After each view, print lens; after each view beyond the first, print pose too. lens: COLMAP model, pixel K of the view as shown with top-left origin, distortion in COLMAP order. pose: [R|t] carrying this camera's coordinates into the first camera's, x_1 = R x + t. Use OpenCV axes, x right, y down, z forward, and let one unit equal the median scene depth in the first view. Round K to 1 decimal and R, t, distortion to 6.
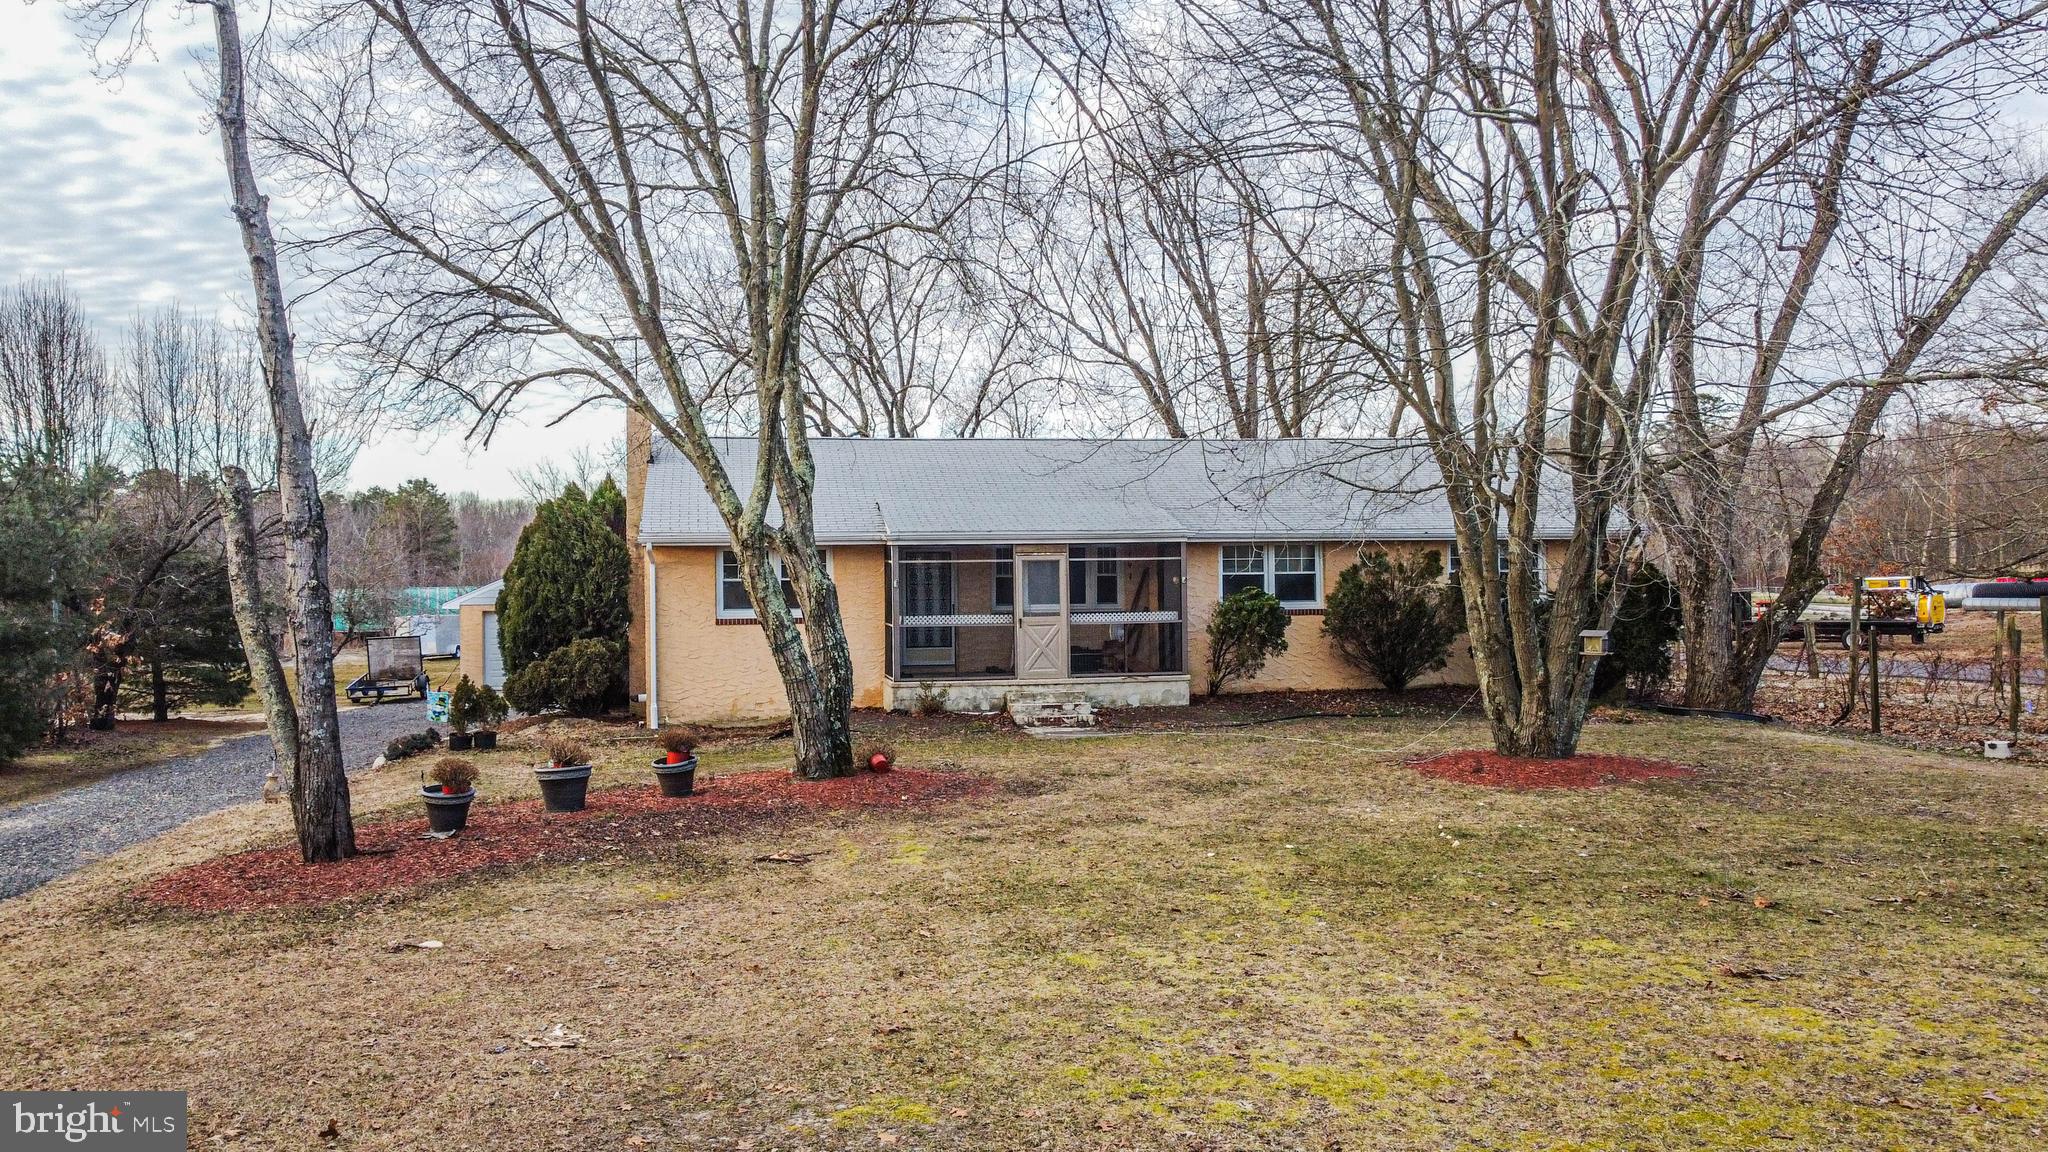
lens RADIAL K [[1599.6, 0, 1024.0], [0, 1599.6, 576.0], [0, 0, 1]] dist [-0.006352, -0.002029]
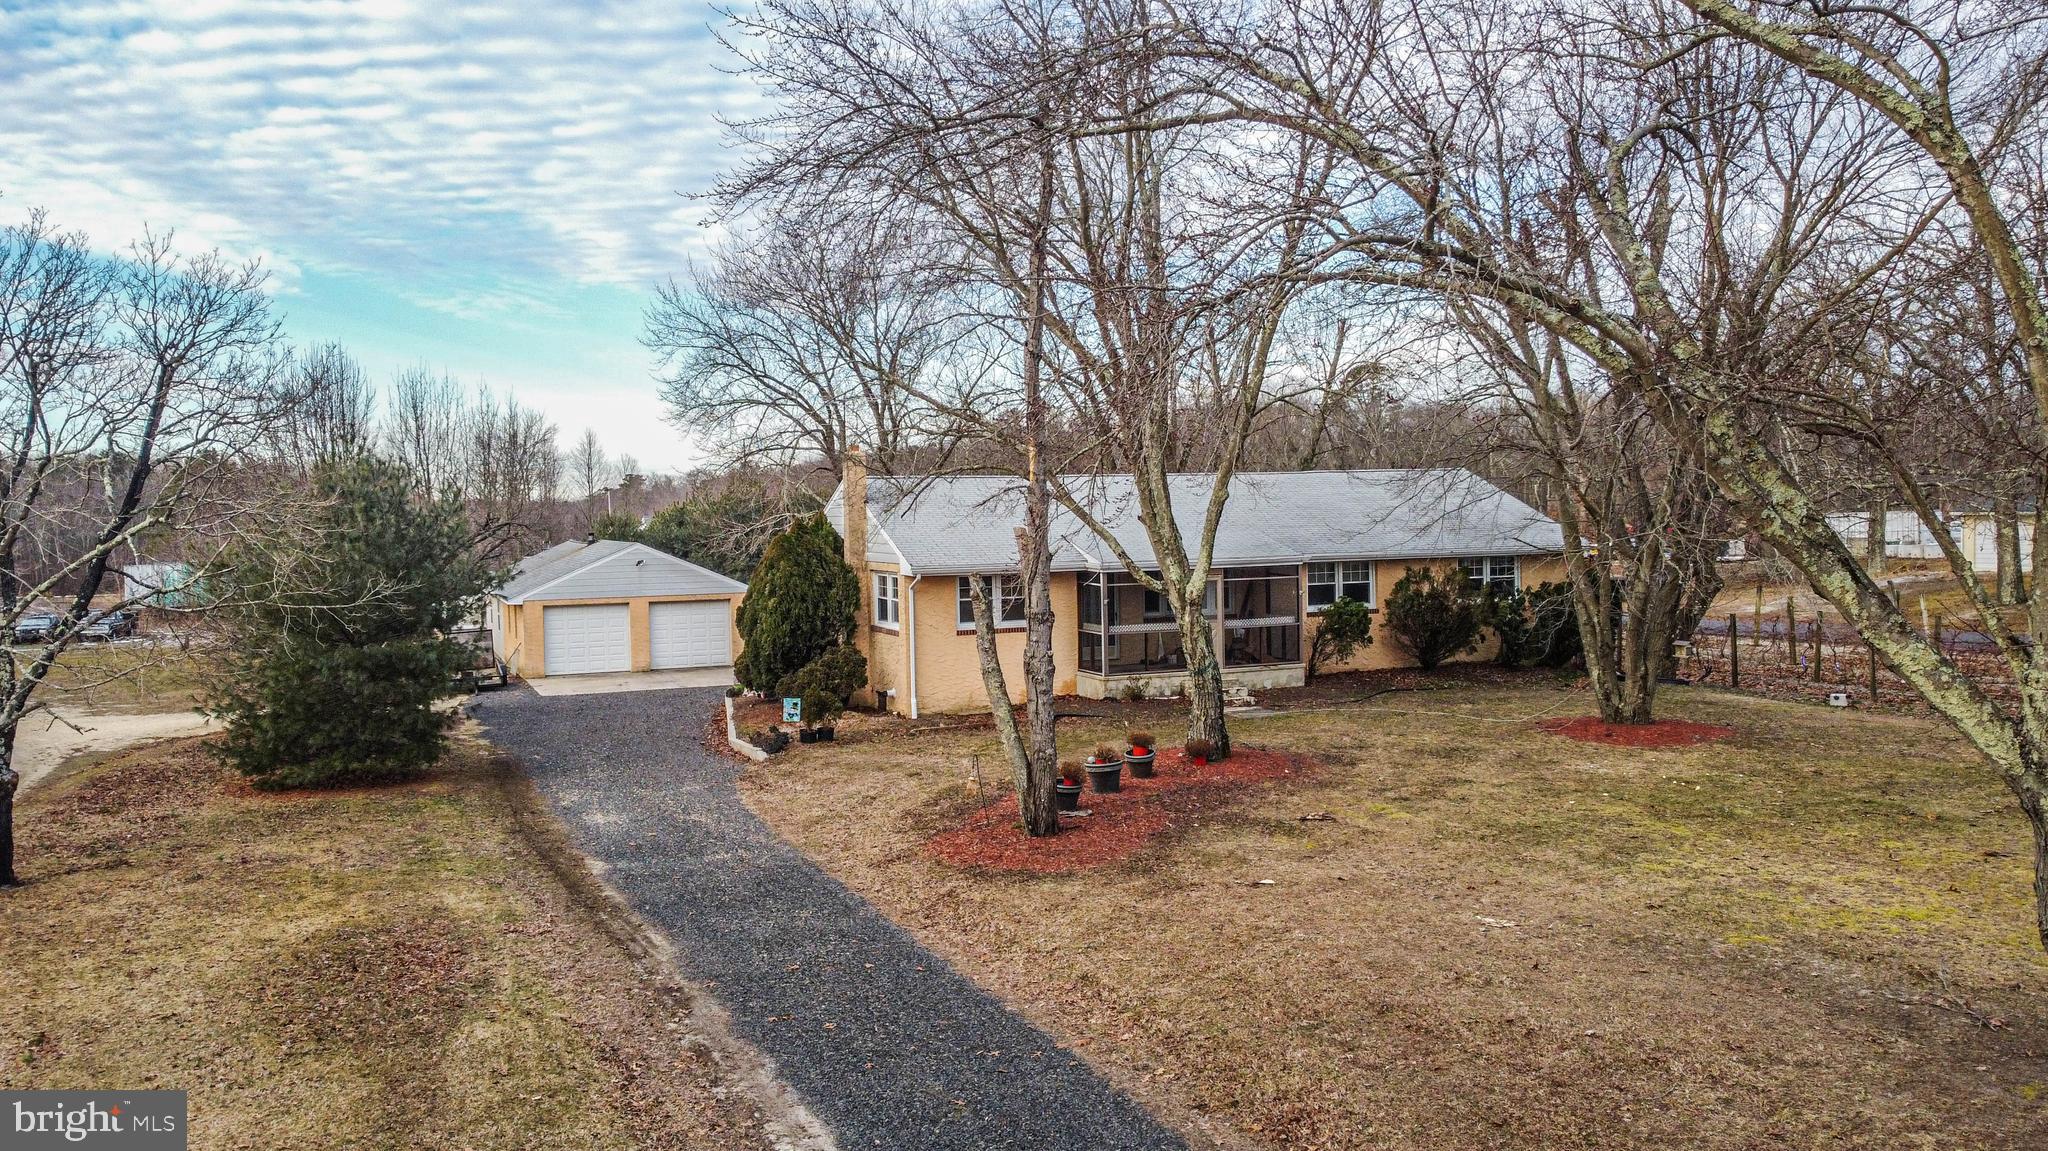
lens RADIAL K [[1599.6, 0, 1024.0], [0, 1599.6, 575.5], [0, 0, 1]] dist [-0.006352, -0.002029]
pose [[0.976364, -0.017509, 0.215424, -0.426941], [0.009376, 0.999206, 0.038718, -0.068829], [-0.215931, -0.035783, 0.975753, -0.275310]]
